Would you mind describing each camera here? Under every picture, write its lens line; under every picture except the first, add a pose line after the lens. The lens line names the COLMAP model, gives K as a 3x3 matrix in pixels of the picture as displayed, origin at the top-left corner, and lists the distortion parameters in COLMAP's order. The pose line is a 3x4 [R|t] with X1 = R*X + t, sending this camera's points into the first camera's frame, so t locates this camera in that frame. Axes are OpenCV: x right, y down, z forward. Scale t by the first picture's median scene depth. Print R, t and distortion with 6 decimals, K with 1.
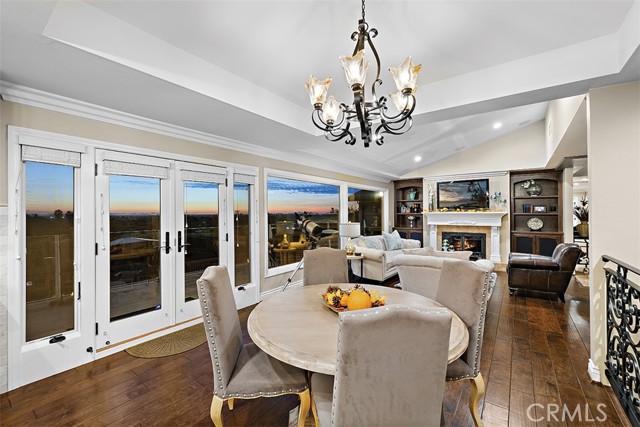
lens RADIAL K [[271.8, 0, 320.0], [0, 271.8, 211.2], [0, 0, 1]] dist [0.003360, -0.000579]
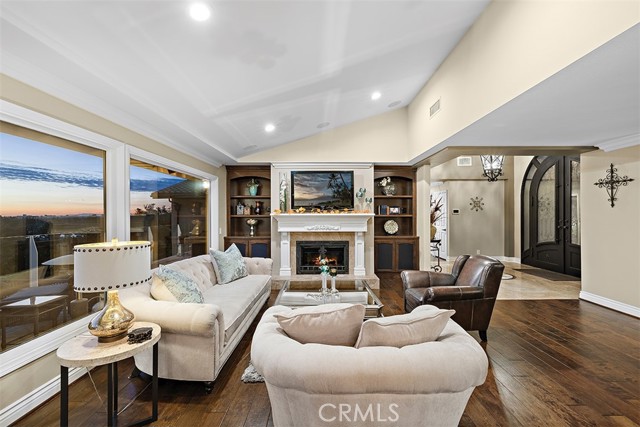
lens RADIAL K [[271.8, 0, 324.2], [0, 271.8, 212.1], [0, 0, 1]] dist [0.003360, -0.000579]
pose [[0.799290, 0.007075, 0.600904, 0.080844], [-0.003846, 0.999970, -0.006659, 0.004058], [-0.600933, 0.003012, 0.799294, 0.404427]]
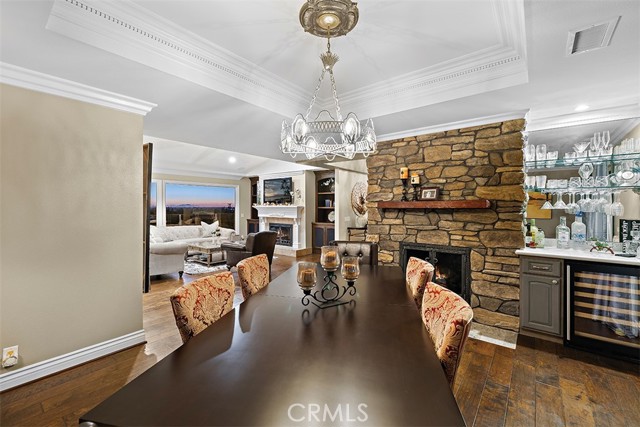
lens RADIAL K [[271.8, 0, 318.8], [0, 271.8, 207.7], [0, 0, 1]] dist [0.003360, -0.000579]
pose [[0.998815, 0.010070, -0.047618, 0.748632], [-0.009677, 0.999917, 0.008483, -0.000353], [0.047700, -0.008012, 0.998830, -0.144961]]
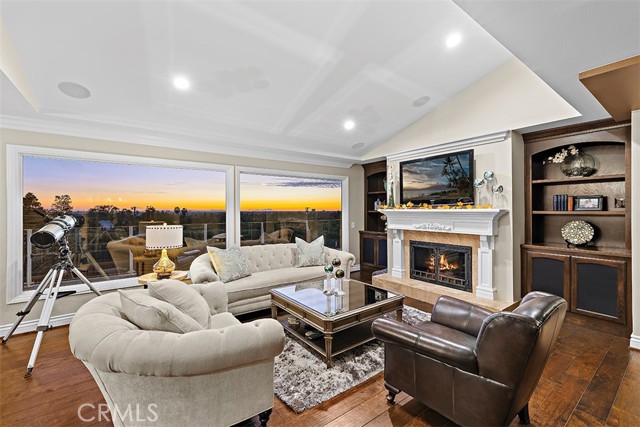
lens RADIAL K [[271.8, 0, 318.9], [0, 271.8, 210.2], [0, 0, 1]] dist [0.003360, -0.000579]
pose [[0.951632, 0.003770, -0.307217, 0.464095], [-0.001656, 0.999973, 0.007141, 0.001457], [0.307235, -0.006287, 0.951613, 0.351977]]
